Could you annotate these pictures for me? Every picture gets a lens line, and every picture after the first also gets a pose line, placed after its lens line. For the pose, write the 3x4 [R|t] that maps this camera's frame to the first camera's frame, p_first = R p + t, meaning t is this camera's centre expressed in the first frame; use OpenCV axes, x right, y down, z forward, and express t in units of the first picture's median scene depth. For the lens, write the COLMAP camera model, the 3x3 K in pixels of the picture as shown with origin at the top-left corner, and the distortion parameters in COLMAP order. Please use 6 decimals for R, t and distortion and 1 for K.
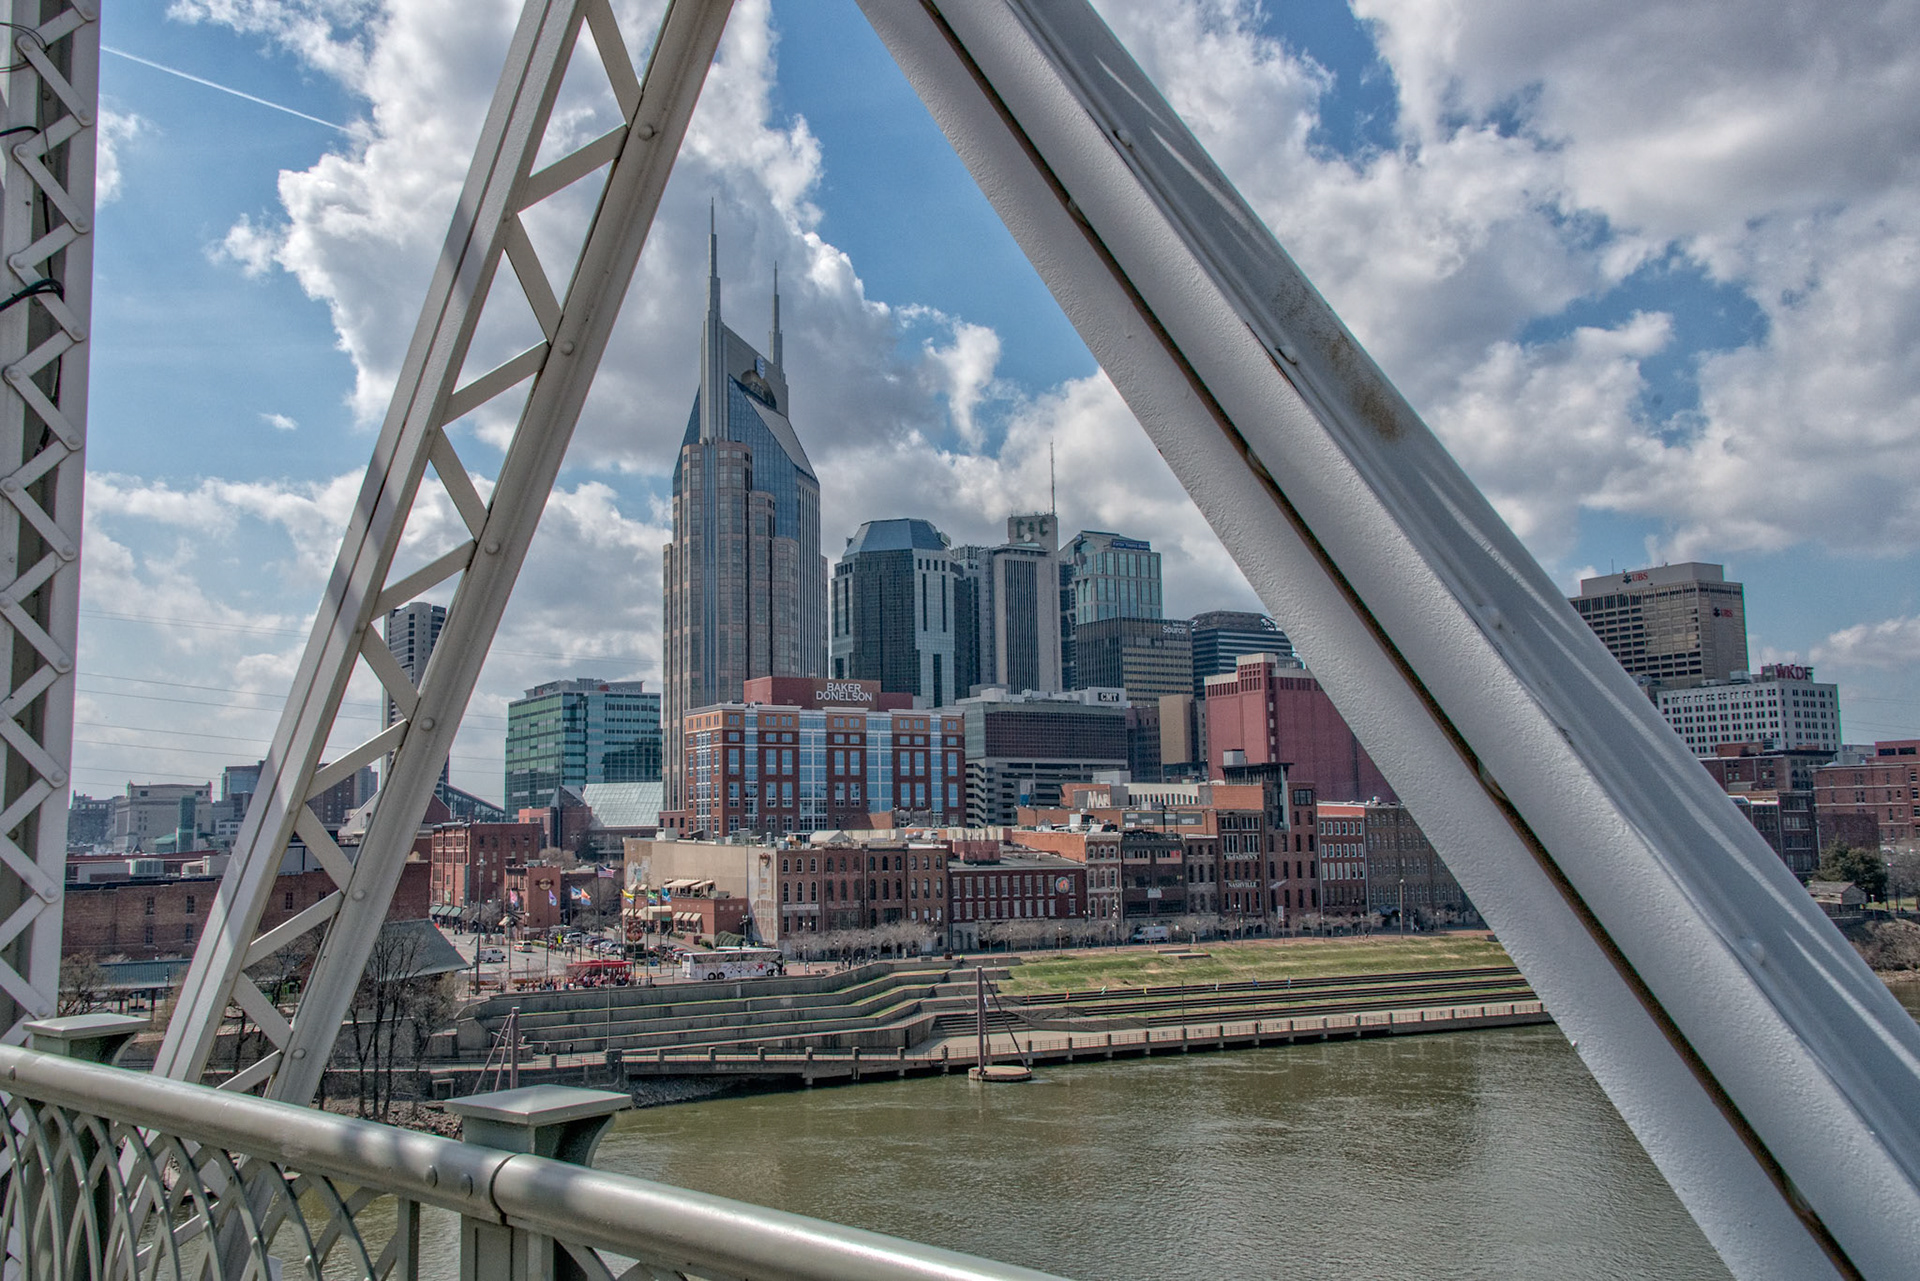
lens RADIAL K [[1678.2, 0, 960.0], [0, 1678.2, 640.5], [0, 0, 1]] dist [0.116427, -0.105802]
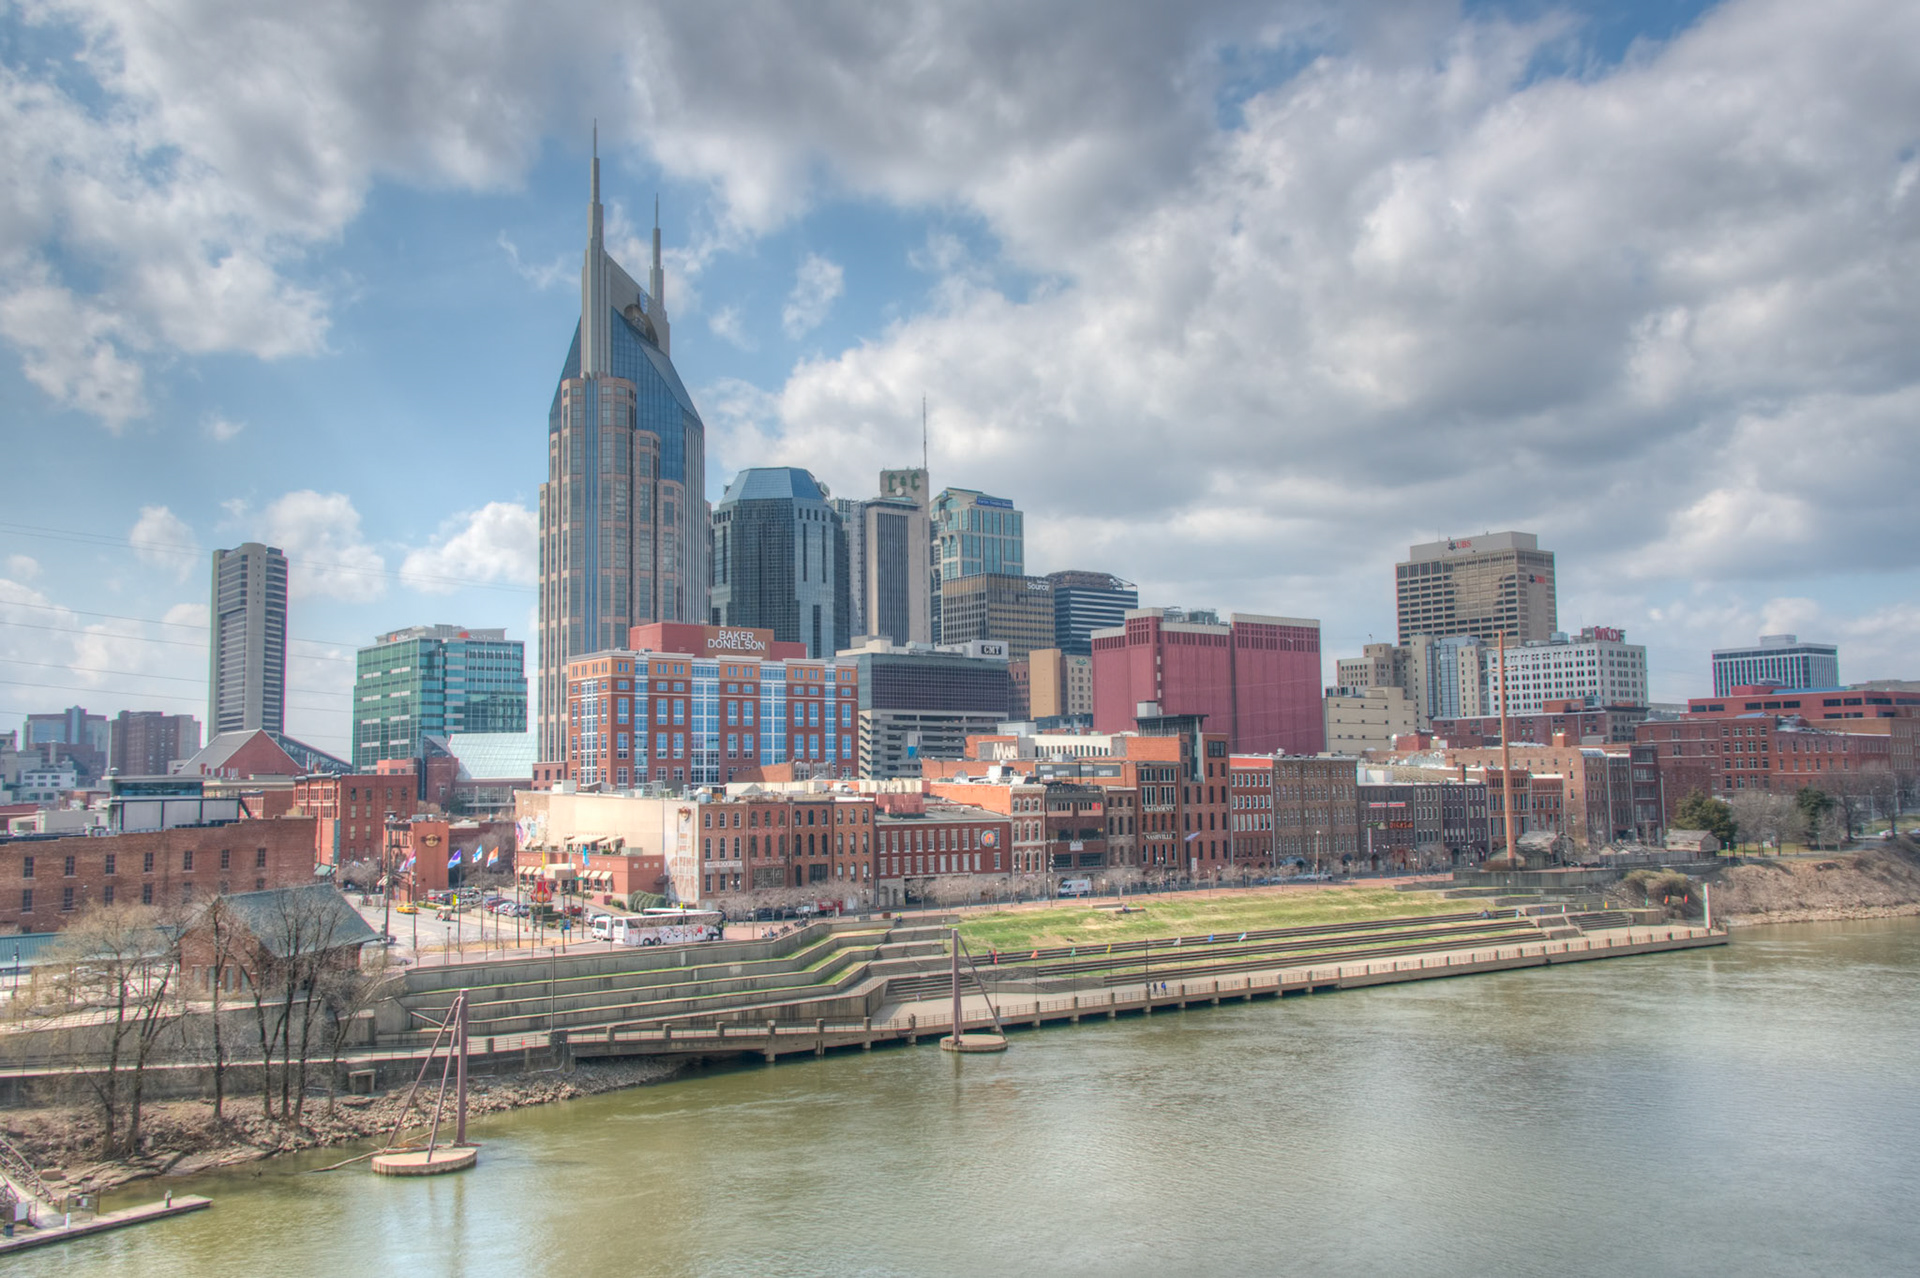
lens RADIAL K [[1551.4, 0, 960.0], [0, 1551.4, 639.0], [0, 0, 1]] dist [0.116594, -0.115964]
pose [[0.990657, 0.012965, 0.135761, -0.072056], [-0.015770, 0.999683, 0.019603, 0.011874], [-0.135464, -0.021561, 0.990548, 0.106980]]
